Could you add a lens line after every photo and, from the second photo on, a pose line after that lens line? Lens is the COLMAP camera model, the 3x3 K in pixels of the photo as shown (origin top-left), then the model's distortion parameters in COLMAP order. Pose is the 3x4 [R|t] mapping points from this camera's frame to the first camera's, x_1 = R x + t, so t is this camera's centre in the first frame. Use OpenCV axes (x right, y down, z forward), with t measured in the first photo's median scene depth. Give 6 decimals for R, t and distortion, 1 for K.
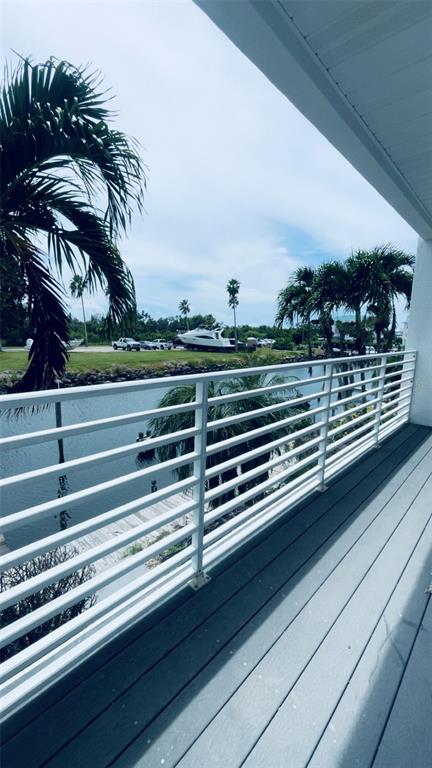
lens RADIAL K [[330.4, 0, 216.0], [0, 330.4, 384.0], [0, 0, 1]] dist [0.000856, 0.000228]
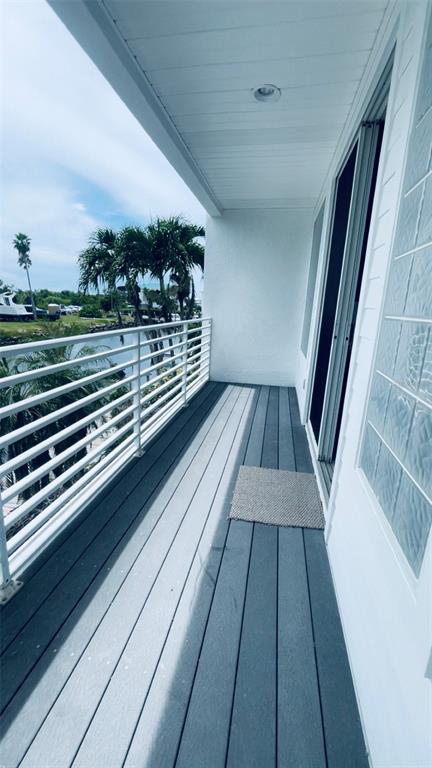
lens RADIAL K [[299.6, 0, 216.0], [0, 299.6, 384.0], [0, 0, 1]] dist [-0.001161, -0.000070]
pose [[0.859961, -0.120382, 0.495958, 0.069401], [0.060022, 0.988895, 0.135956, -0.012073], [-0.506817, -0.087149, 0.857637, 0.072105]]
